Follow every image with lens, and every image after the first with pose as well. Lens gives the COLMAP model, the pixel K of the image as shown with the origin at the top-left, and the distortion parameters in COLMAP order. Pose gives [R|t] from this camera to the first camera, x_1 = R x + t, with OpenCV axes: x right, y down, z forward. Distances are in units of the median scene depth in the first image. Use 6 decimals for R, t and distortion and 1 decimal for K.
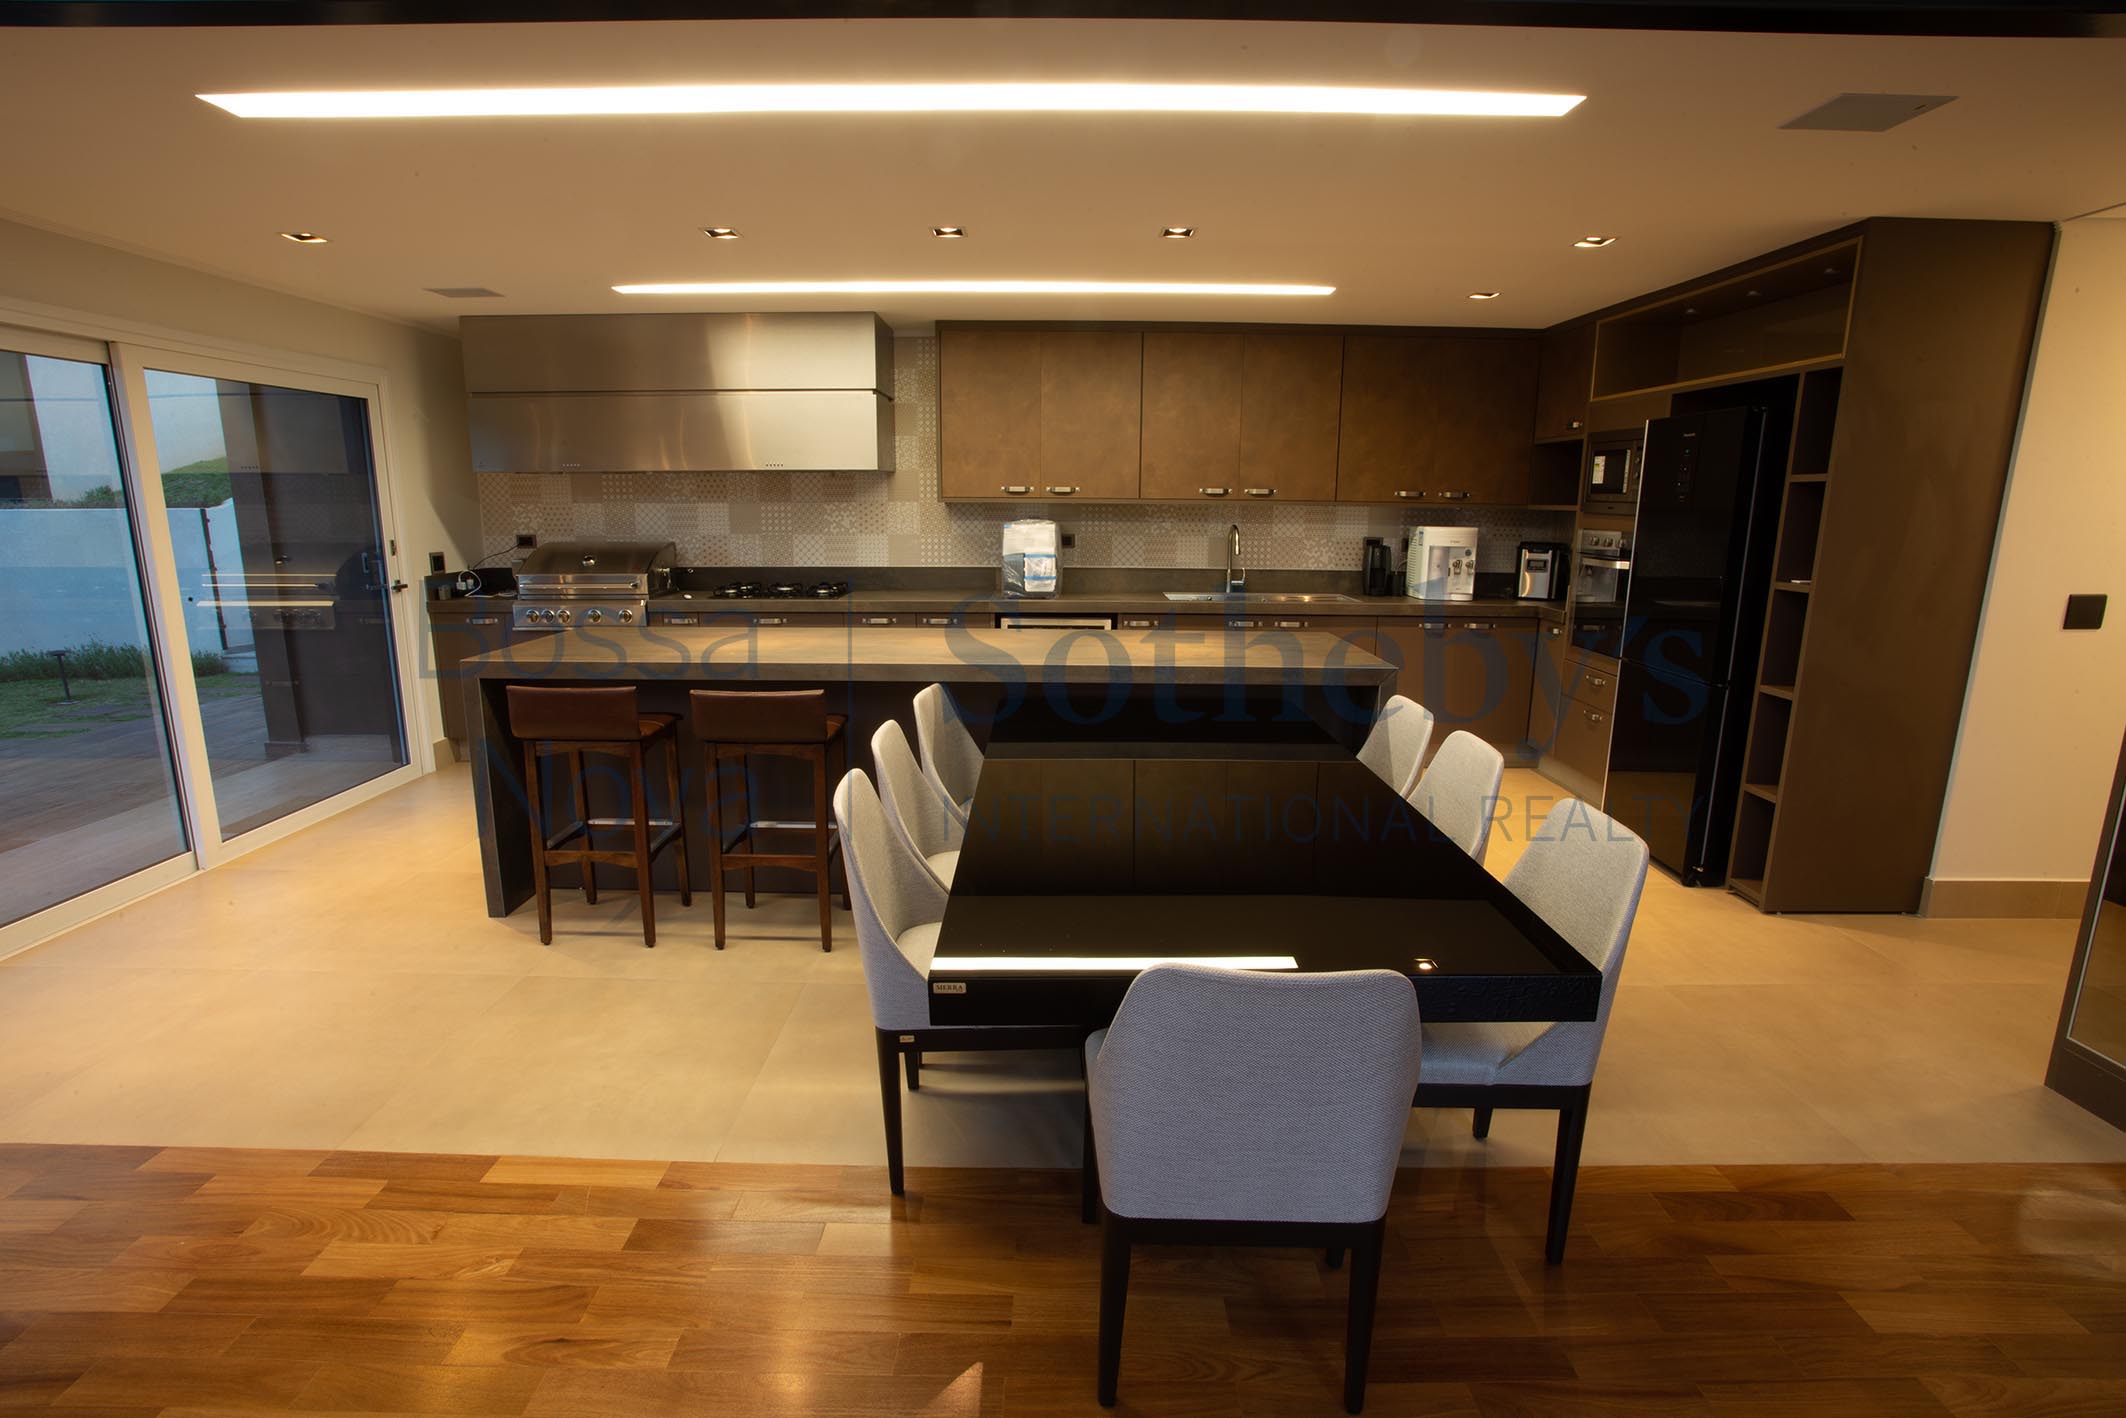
lens RADIAL K [[1044.6, 0, 1057.1], [0, 1044.6, 728.3], [0, 0, 1]] dist [-0.080284, 0.043457]
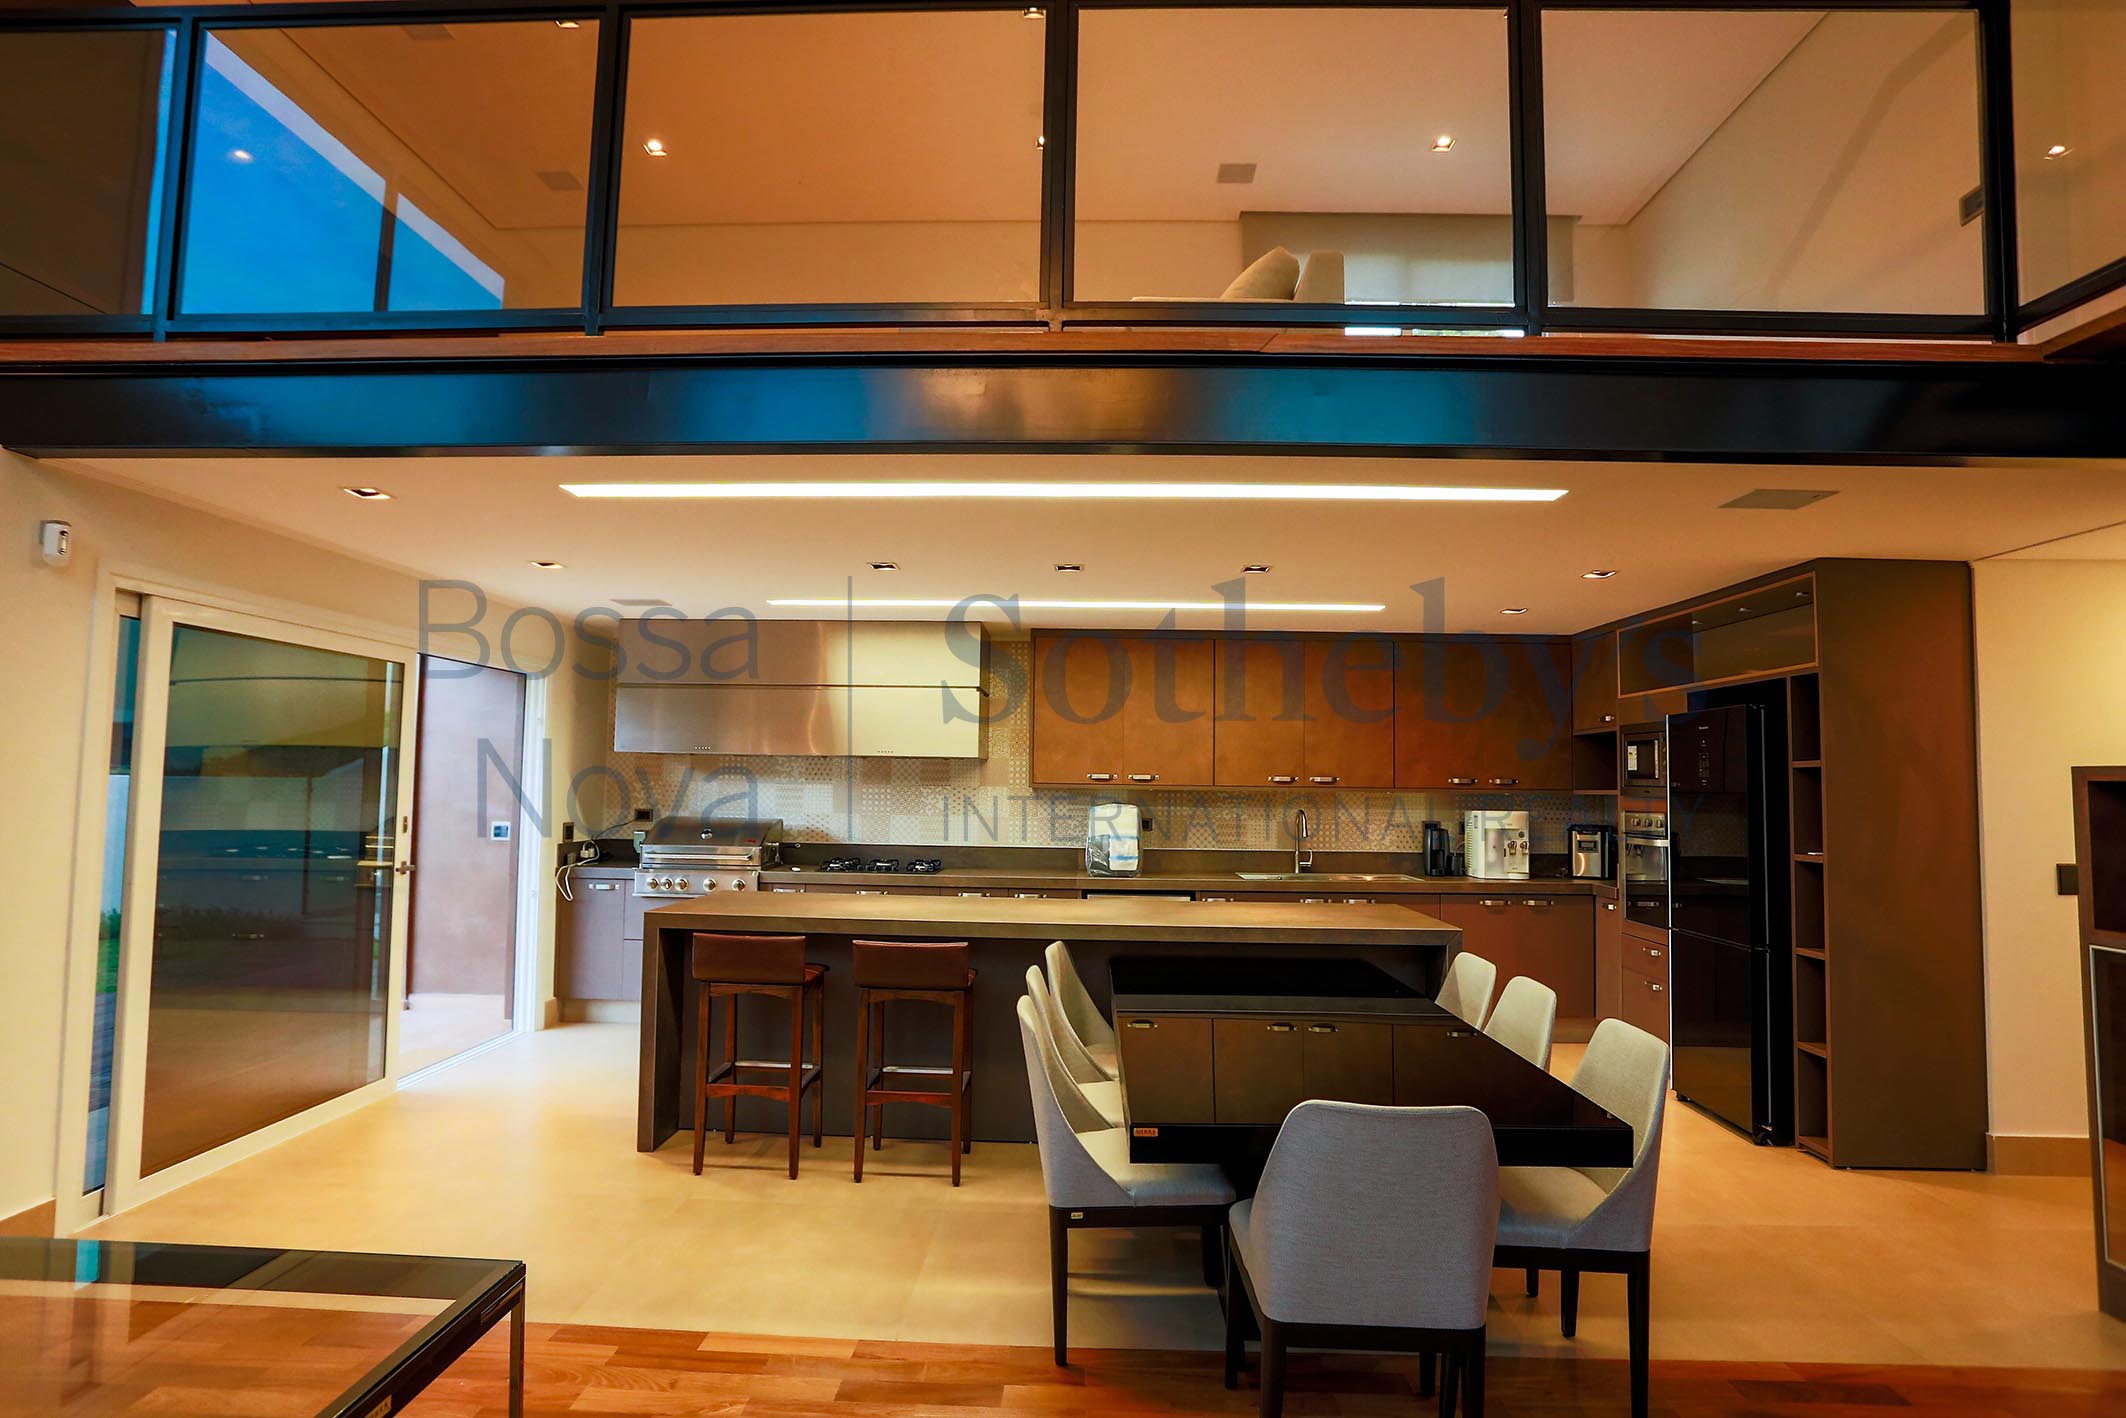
lens RADIAL K [[1101.8, 0, 1067.3], [0, 1101.8, 702.9], [0, 0, 1]] dist [-0.080684, 0.039759]
pose [[0.999615, 0.006029, -0.027085, -0.052088], [-0.013617, 0.957076, -0.289516, 0.038690], [0.024177, 0.289774, 0.956790, -0.159262]]
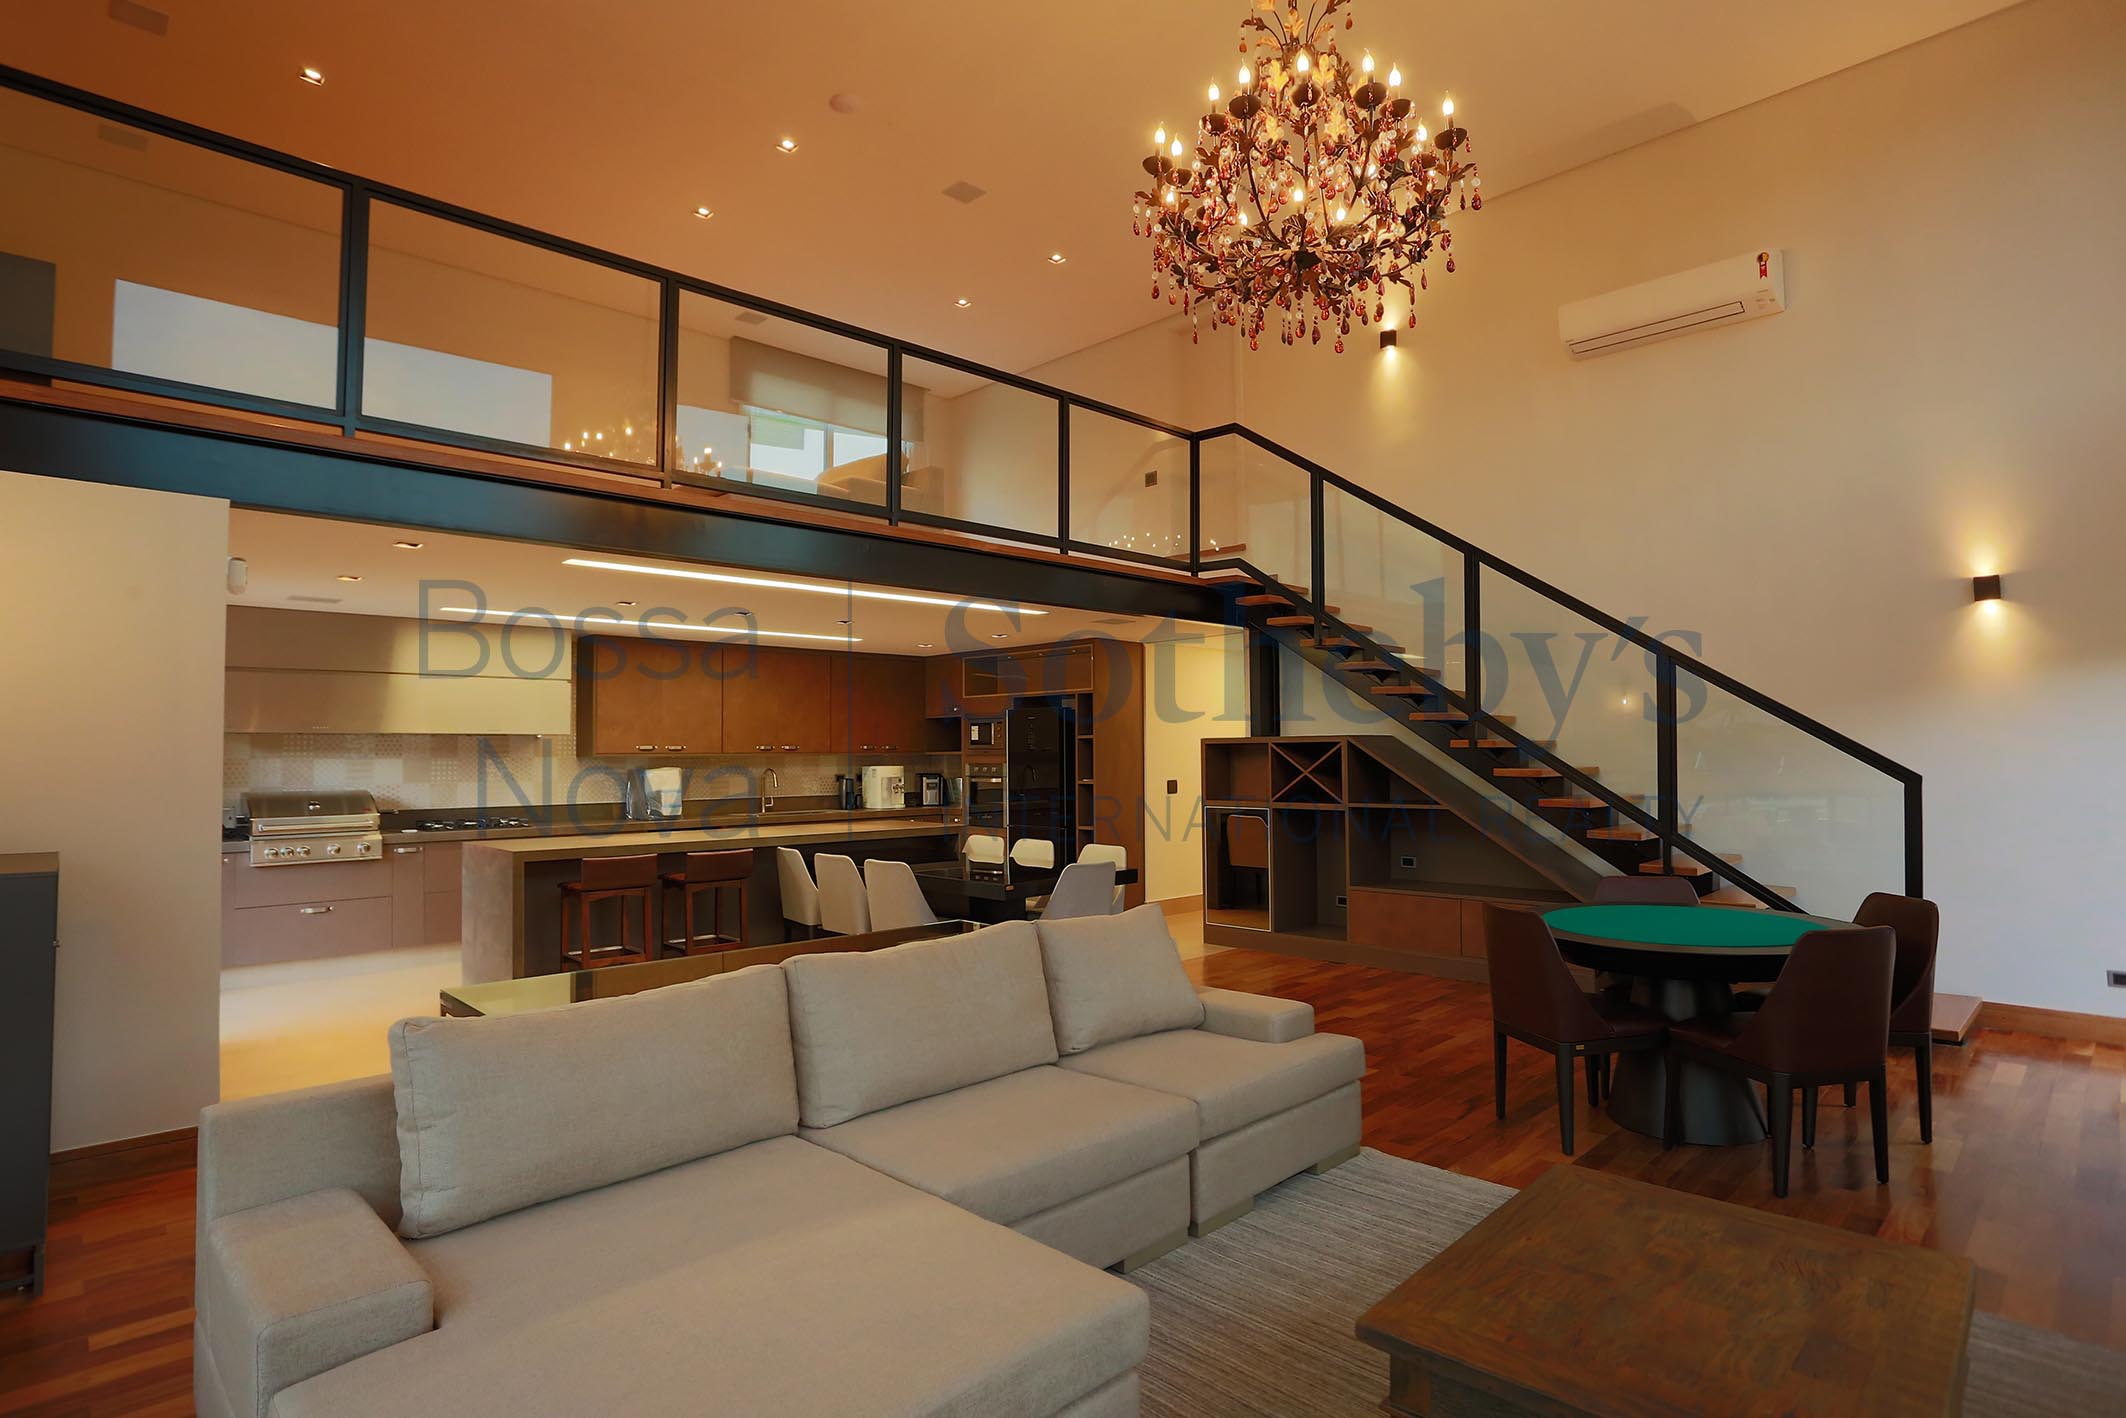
lens RADIAL K [[1101.8, 0, 1067.3], [0, 1101.8, 702.9], [0, 0, 1]] dist [-0.080684, 0.039759]
pose [[0.719204, 0.018306, 0.694558, -0.819154], [0.163551, 0.967102, -0.194844, 0.129604], [-0.675275, 0.253728, 0.692550, -0.589202]]
